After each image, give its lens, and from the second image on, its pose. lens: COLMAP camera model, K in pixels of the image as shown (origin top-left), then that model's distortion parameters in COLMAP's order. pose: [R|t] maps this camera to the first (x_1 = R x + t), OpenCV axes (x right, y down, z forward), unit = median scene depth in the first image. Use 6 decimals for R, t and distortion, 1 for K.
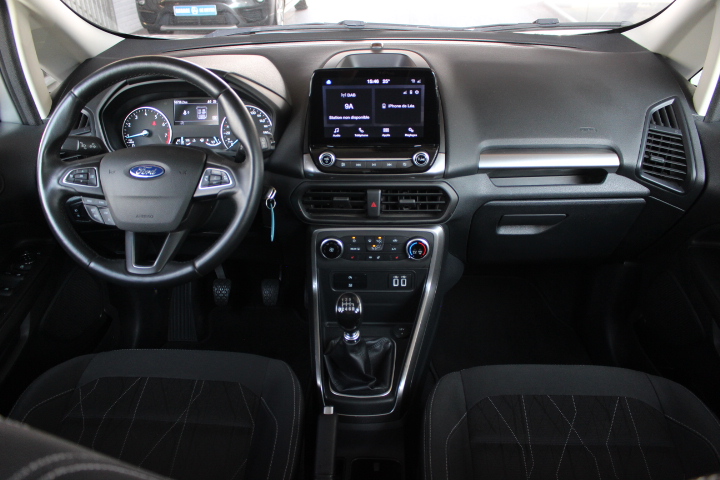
lens RADIAL K [[594.6, 0, 360.0], [0, 594.6, 240.0], [0, 0, 1]] dist [-0.111982, 0.007242]
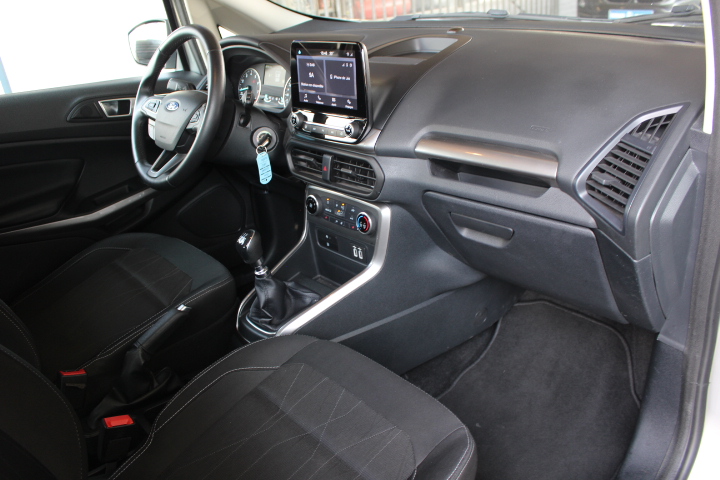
lens RADIAL K [[594.6, 0, 360.0], [0, 594.6, 240.0], [0, 0, 1]] dist [-0.111982, 0.007242]
pose [[0.700781, 0.258706, -0.664814, 0.847003], [-0.269489, 0.958876, 0.089069, -0.049677], [0.660517, 0.116742, 0.741680, 0.265371]]
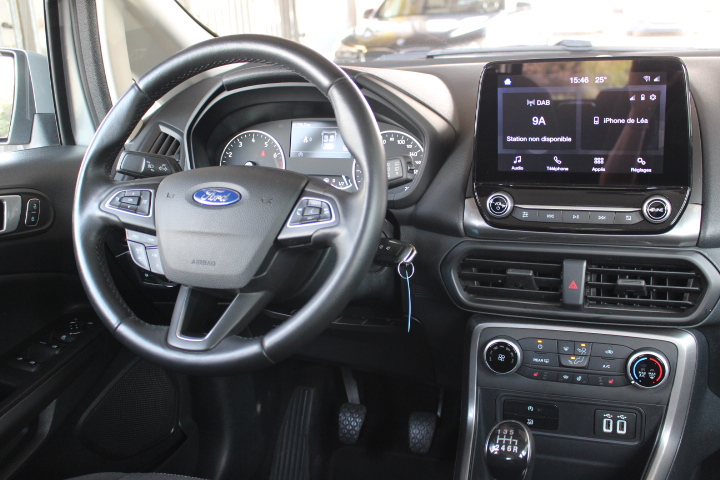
lens RADIAL K [[777.8, 0, 360.0], [0, 777.8, 240.0], [0, 0, 1]] dist [-0.100254, 0.012063]
pose [[0.948971, 0.052742, -0.310921, 0.060629], [-0.112775, 0.977475, -0.178395, 0.062043], [0.294508, 0.204356, 0.933544, 0.205291]]
